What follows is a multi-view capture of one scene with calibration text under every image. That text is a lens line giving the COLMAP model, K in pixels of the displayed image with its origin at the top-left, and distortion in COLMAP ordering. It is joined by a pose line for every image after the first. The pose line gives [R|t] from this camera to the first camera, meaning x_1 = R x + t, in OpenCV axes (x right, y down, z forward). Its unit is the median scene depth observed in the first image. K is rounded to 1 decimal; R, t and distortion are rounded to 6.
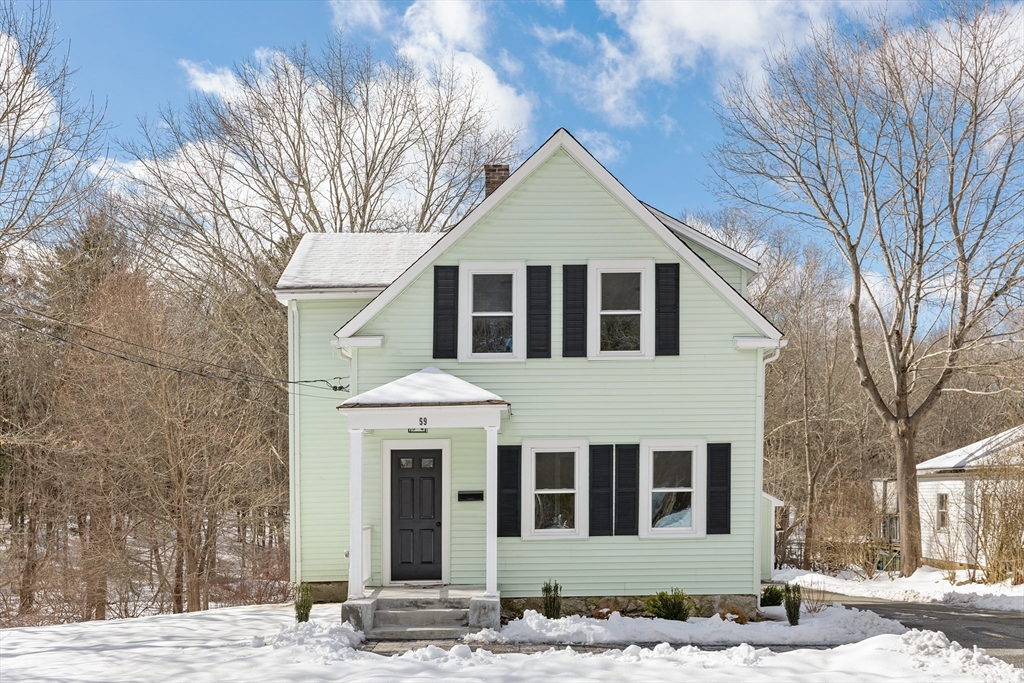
lens RADIAL K [[993.2, 0, 525.3], [0, 993.2, 461.2], [0, 0, 1]] dist [-0.006882, 0.000000]
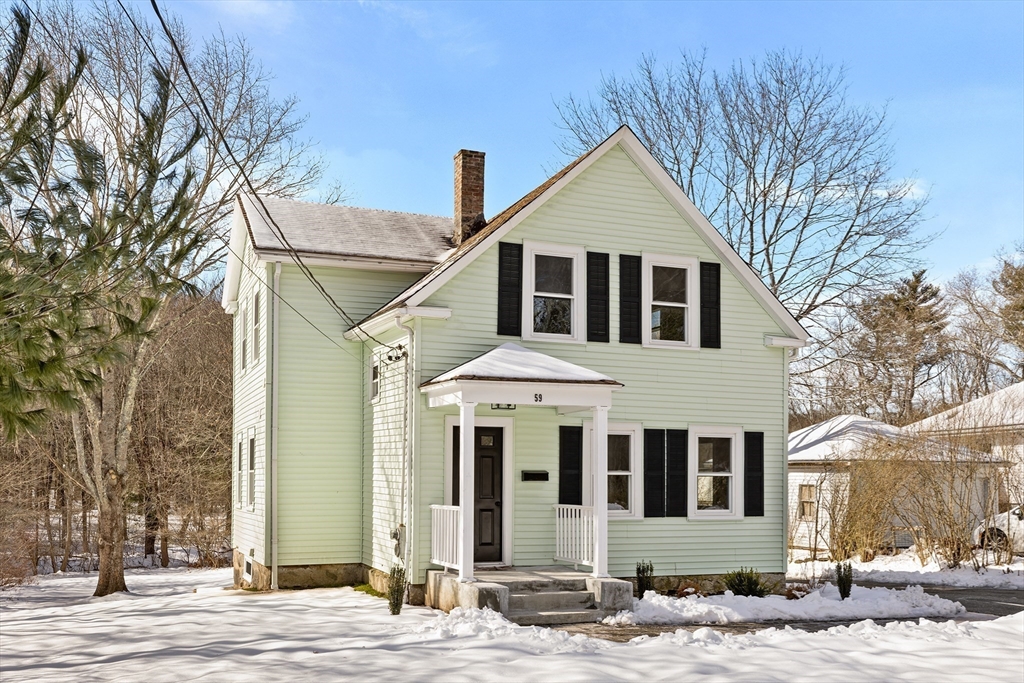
lens RADIAL K [[921.5, 0, 521.9], [0, 921.5, 396.6], [0, 0, 1]] dist [0.008317, 0.012676]
pose [[0.940956, 0.049889, 0.334831, -0.378150], [-0.030848, 0.997602, -0.061951, 0.013666], [-0.337119, 0.047964, 0.940239, 0.137372]]
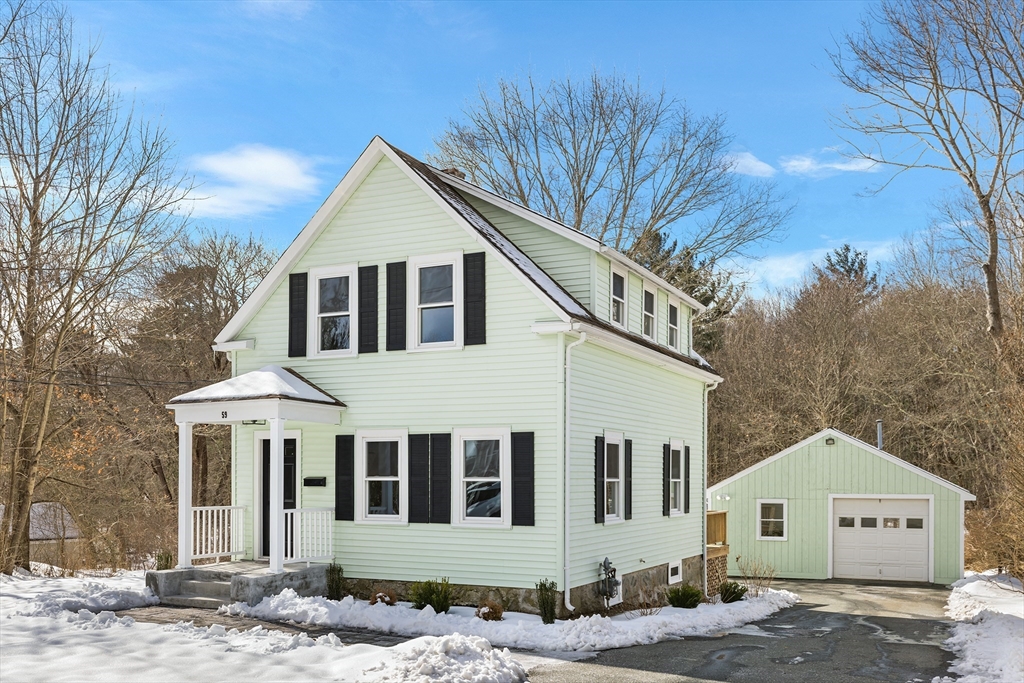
lens RADIAL K [[970.4, 0, 535.7], [0, 970.4, 421.9], [0, 0, 1]] dist [-0.005690, 0.000000]
pose [[0.893057, -0.010784, -0.449813, 0.636296], [-0.000777, 0.999674, -0.025510, -0.003554], [0.449942, 0.023131, 0.892758, 0.156389]]
